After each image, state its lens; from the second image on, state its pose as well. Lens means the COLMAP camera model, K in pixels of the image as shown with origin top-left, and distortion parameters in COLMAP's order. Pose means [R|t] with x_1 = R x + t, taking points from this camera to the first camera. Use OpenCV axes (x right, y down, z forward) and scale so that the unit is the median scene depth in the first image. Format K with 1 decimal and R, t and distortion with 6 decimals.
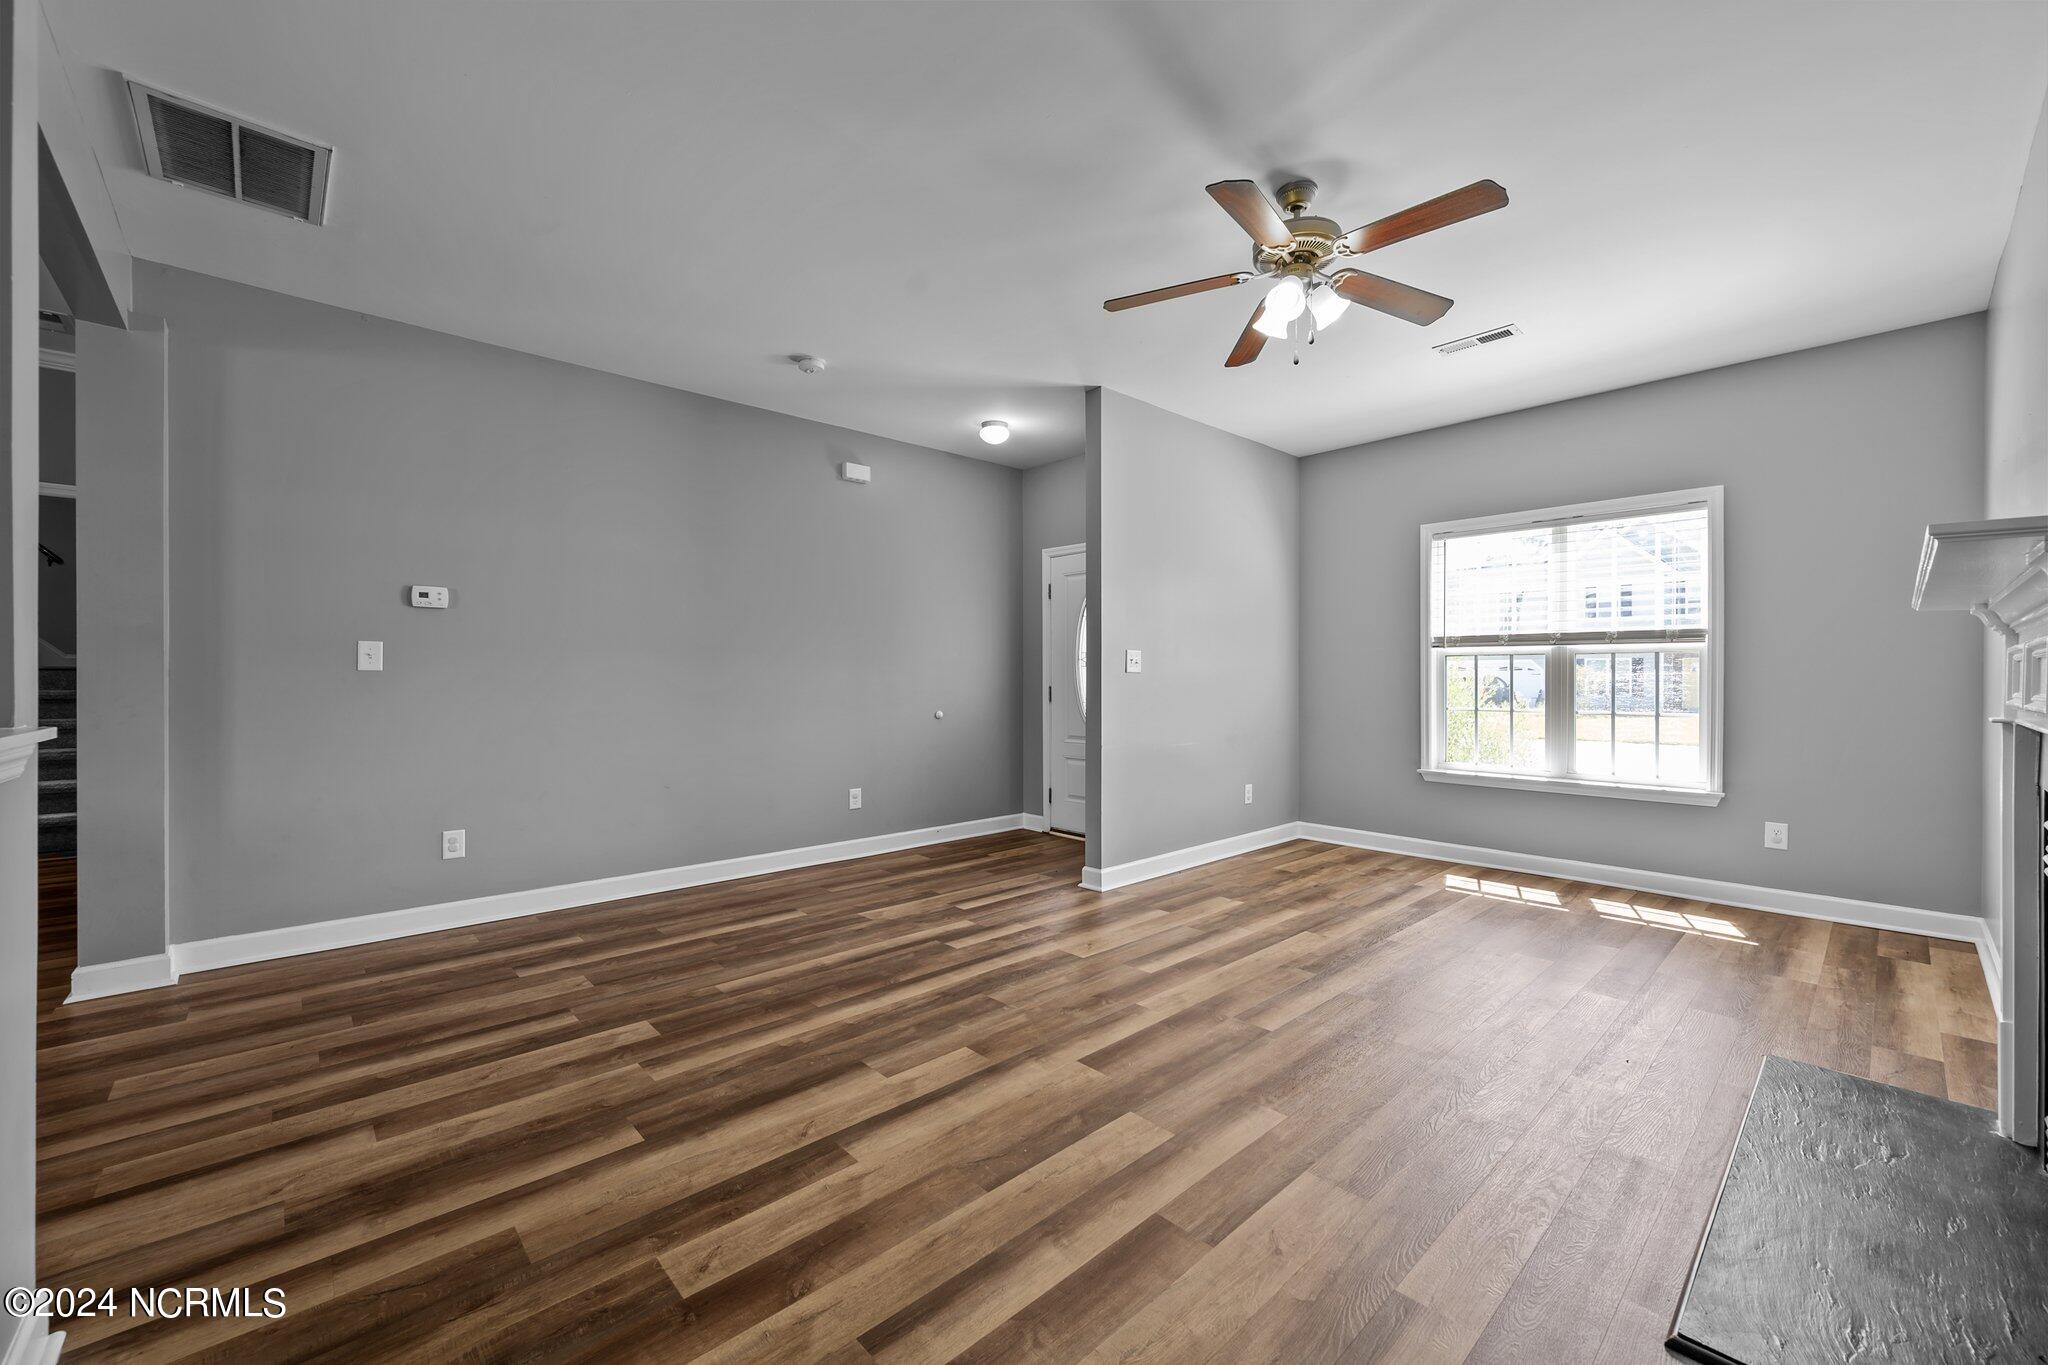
lens RADIAL K [[812.9, 0, 1036.0], [0, 812.9, 676.7], [0, 0, 1]] dist [0.000819, -0.000292]
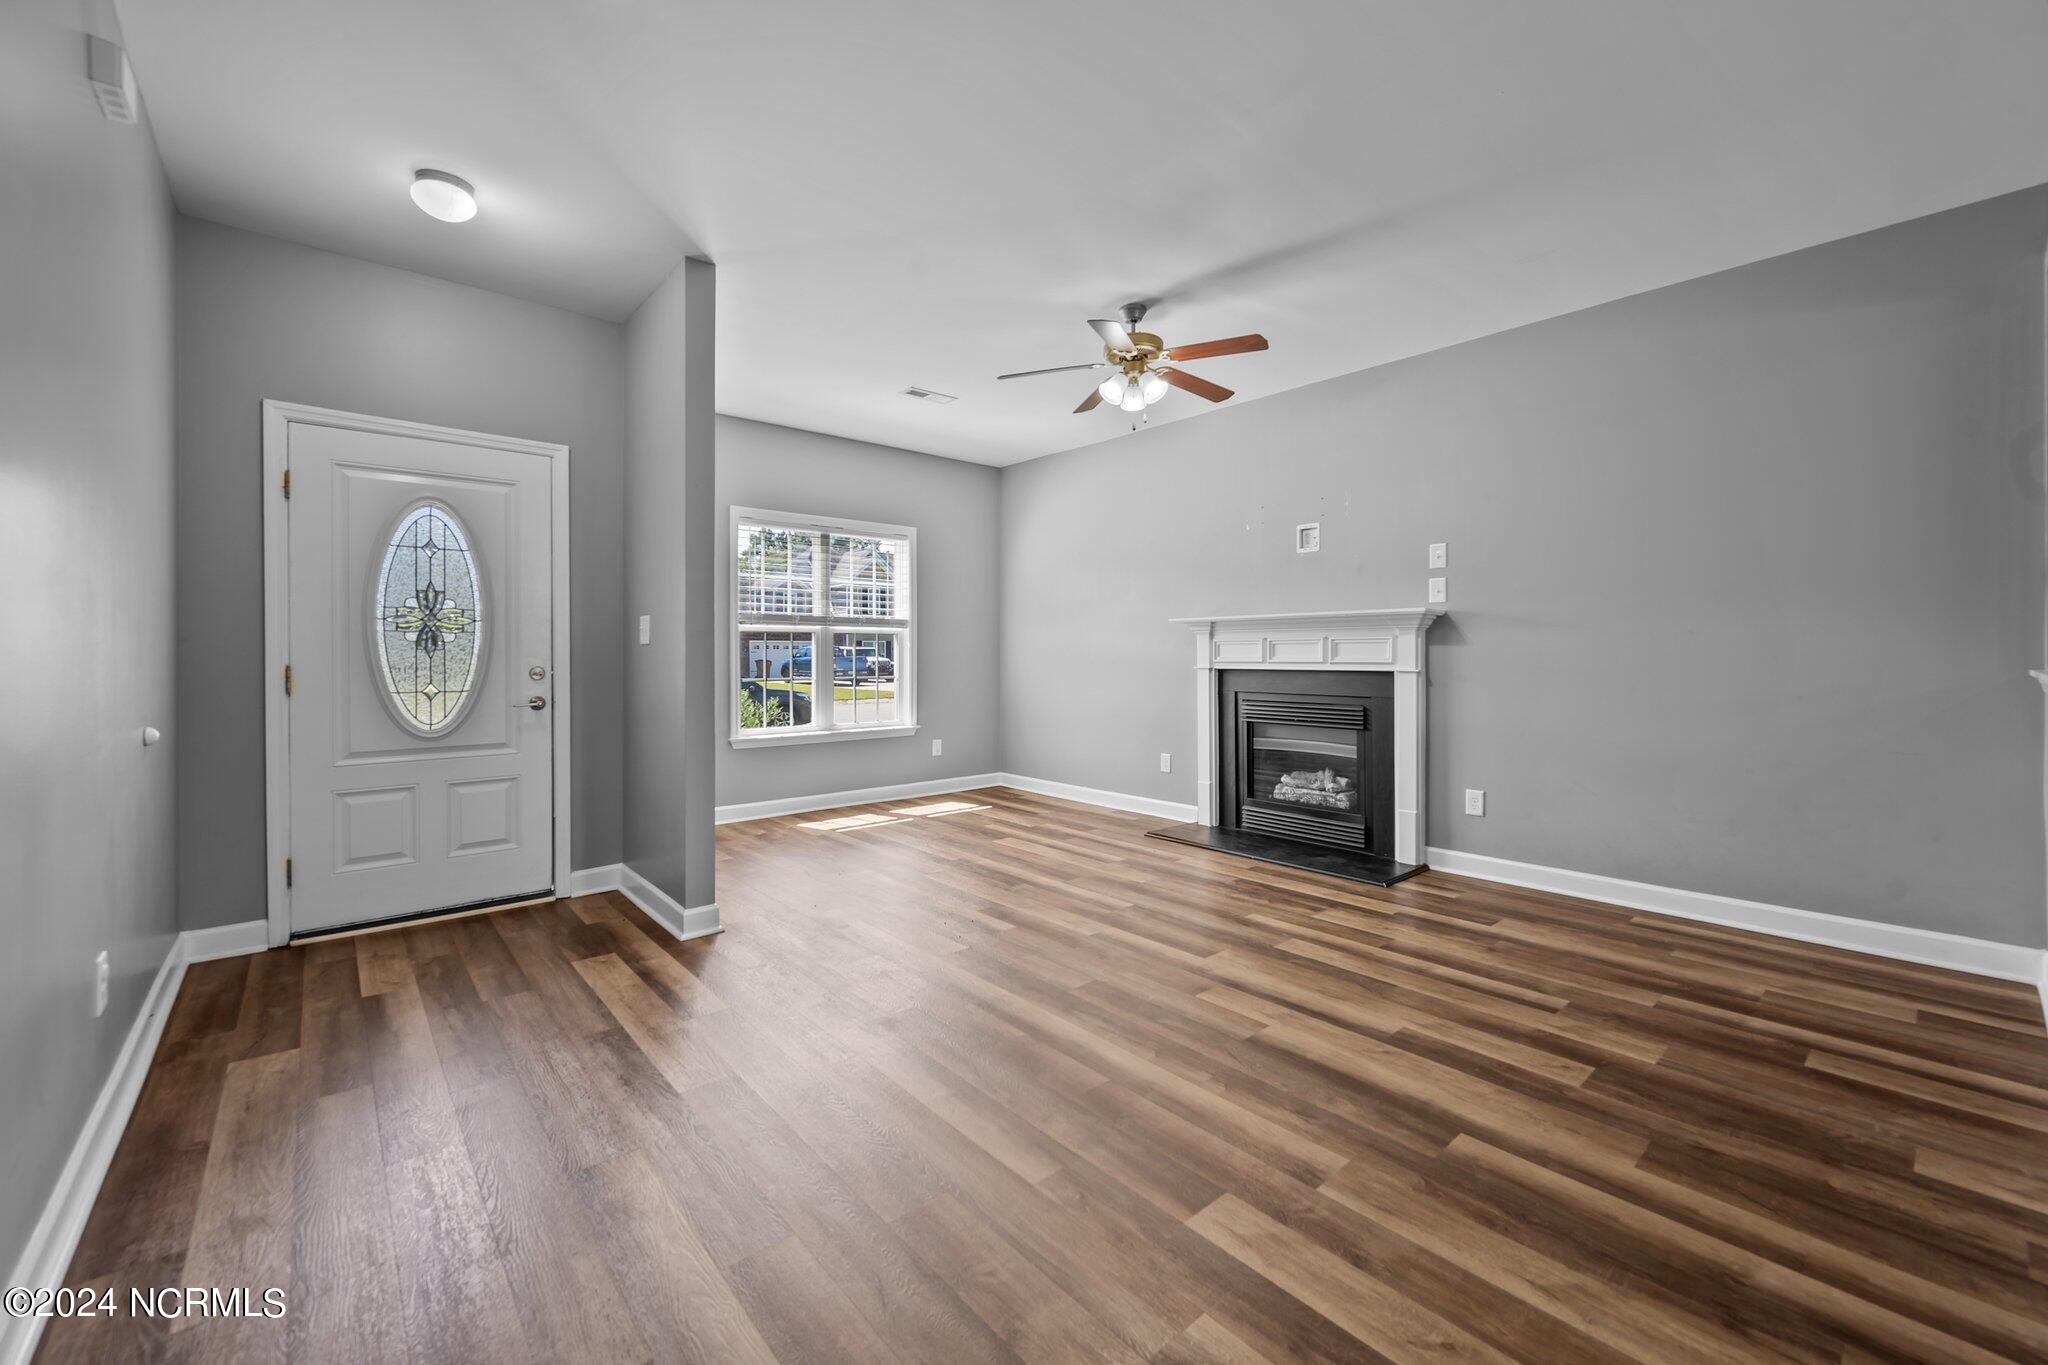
lens RADIAL K [[812.9, 0, 1043.4], [0, 812.9, 652.8], [0, 0, 1]] dist [0.000819, -0.000292]
pose [[0.031773, 0.001848, 0.999493, -1.328811], [-0.001580, 0.999997, -0.001798, 0.010598], [-0.999494, -0.001522, 0.031776, 1.338790]]
